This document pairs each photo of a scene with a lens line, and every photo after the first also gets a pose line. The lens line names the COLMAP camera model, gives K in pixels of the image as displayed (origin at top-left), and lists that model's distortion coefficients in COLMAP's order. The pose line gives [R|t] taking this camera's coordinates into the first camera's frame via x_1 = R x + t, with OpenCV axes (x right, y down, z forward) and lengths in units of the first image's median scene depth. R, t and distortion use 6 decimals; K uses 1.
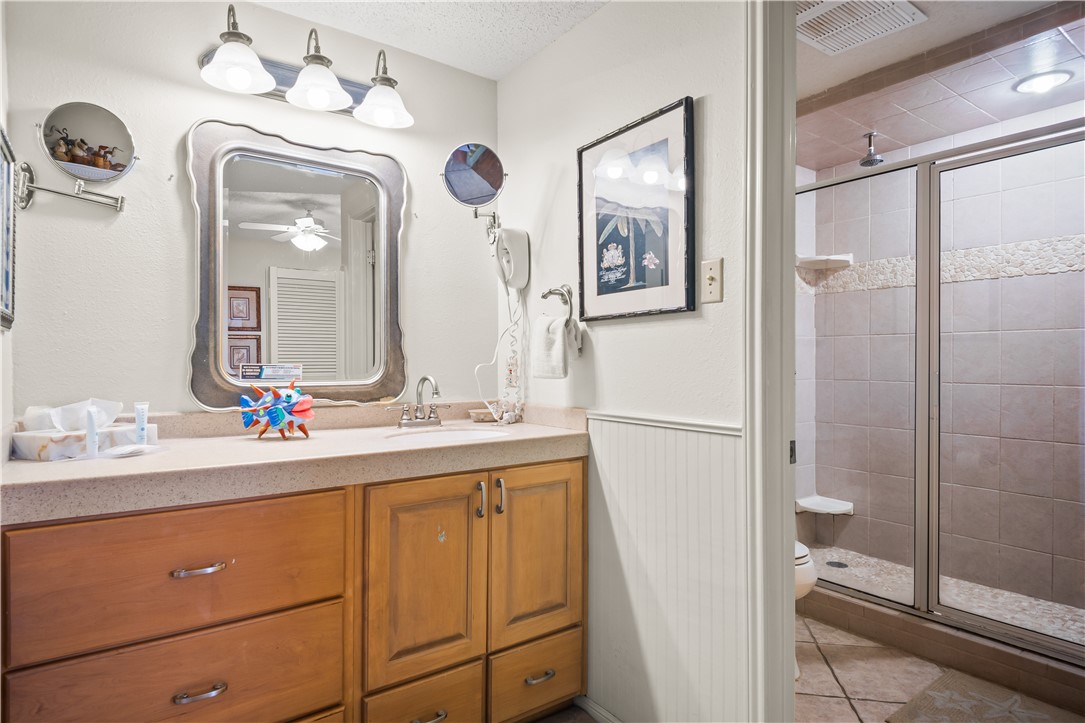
lens RADIAL K [[604.4, 0, 546.8], [0, 604.4, 365.7], [0, 0, 1]] dist [0.037439, -0.038199]
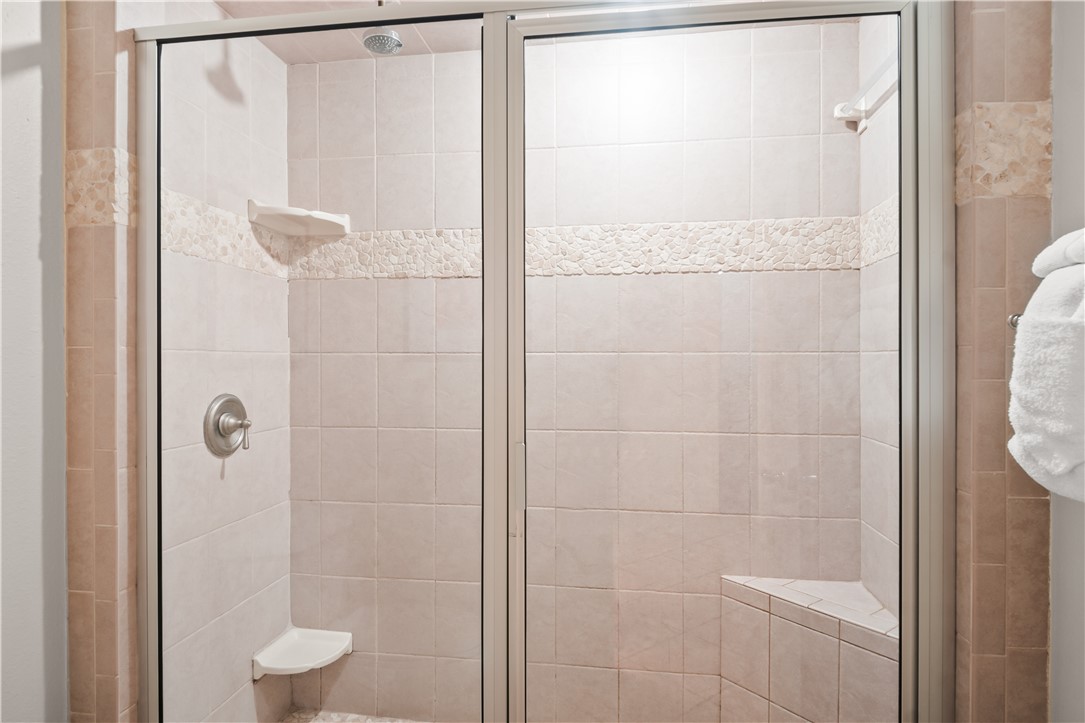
lens RADIAL K [[604.4, 0, 546.8], [0, 604.4, 365.7], [0, 0, 1]] dist [0.037439, -0.038199]
pose [[0.697956, -0.004941, 0.716124, 0.209528], [0.006071, 0.999981, 0.000982, -0.036157], [-0.716115, 0.003662, 0.697973, 0.445122]]
